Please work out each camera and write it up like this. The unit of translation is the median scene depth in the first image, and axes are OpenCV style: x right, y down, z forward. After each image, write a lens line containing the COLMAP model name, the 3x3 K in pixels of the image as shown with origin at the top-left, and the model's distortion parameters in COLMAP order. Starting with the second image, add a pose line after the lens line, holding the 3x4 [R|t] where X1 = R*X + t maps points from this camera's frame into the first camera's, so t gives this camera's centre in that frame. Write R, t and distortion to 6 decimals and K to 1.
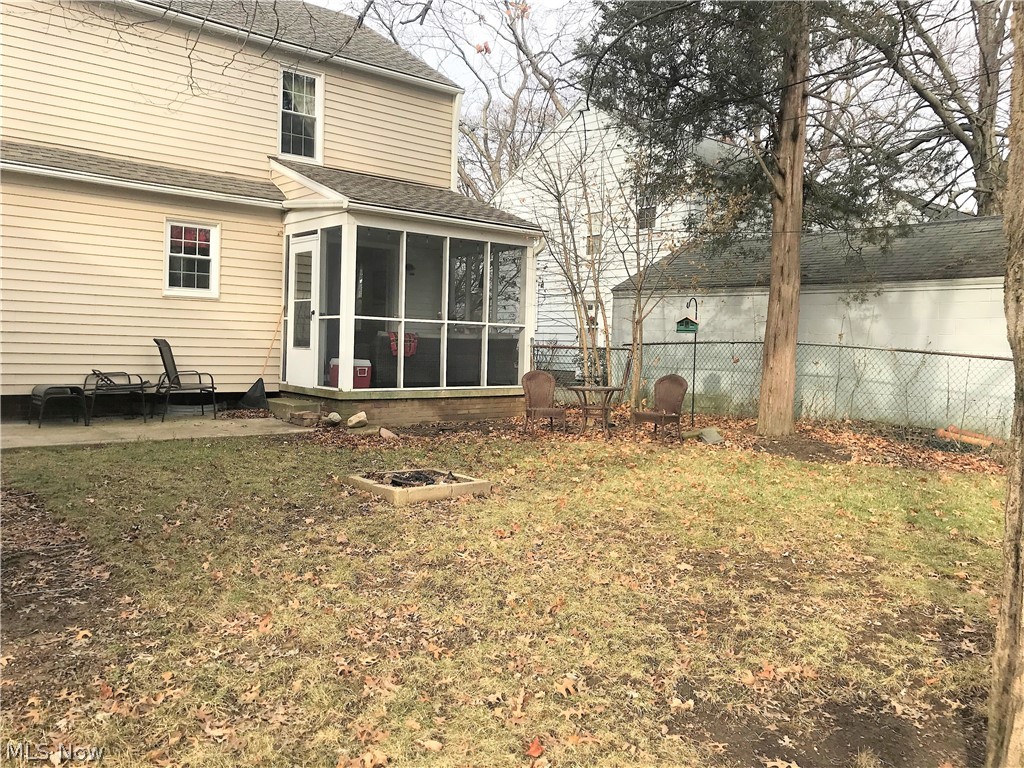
lens RADIAL K [[837.0, 0, 510.8], [0, 837.0, 387.4], [0, 0, 1]] dist [0.048121, -0.058355]
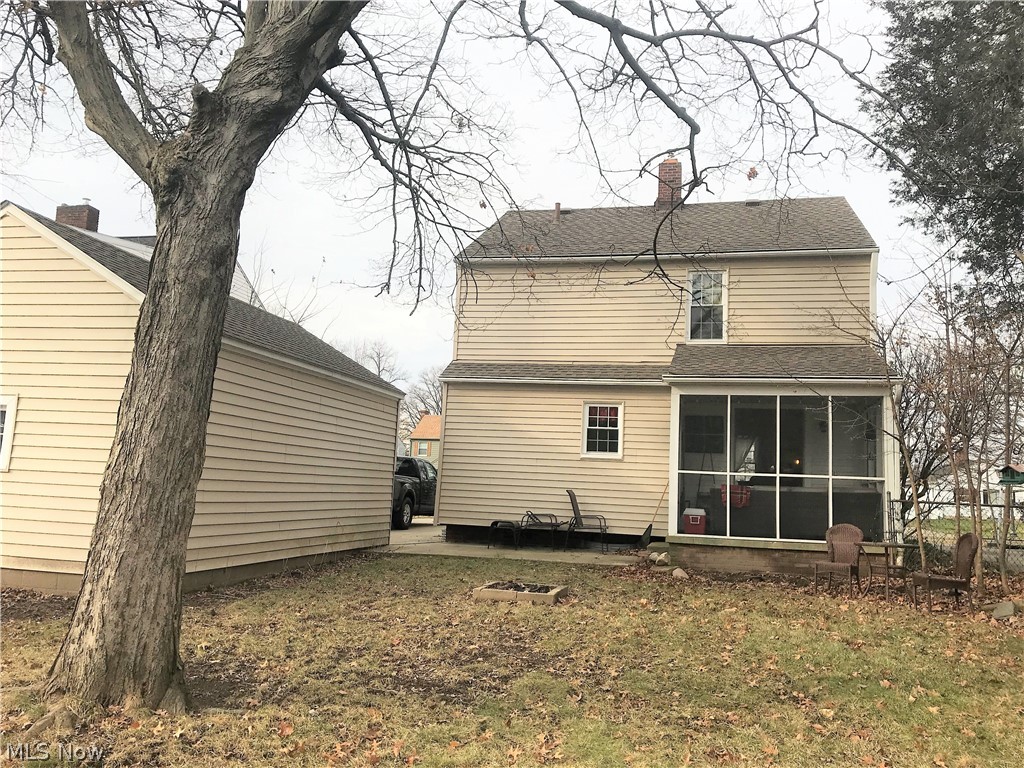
lens RADIAL K [[837.0, 0, 512.0], [0, 837.0, 379.6], [0, 0, 1]] dist [0.048121, -0.058355]
pose [[0.603107, -0.104705, -0.790759, 0.578473], [-0.065243, 0.981550, -0.179728, 0.015332], [0.794988, 0.159987, 0.585148, 0.103005]]
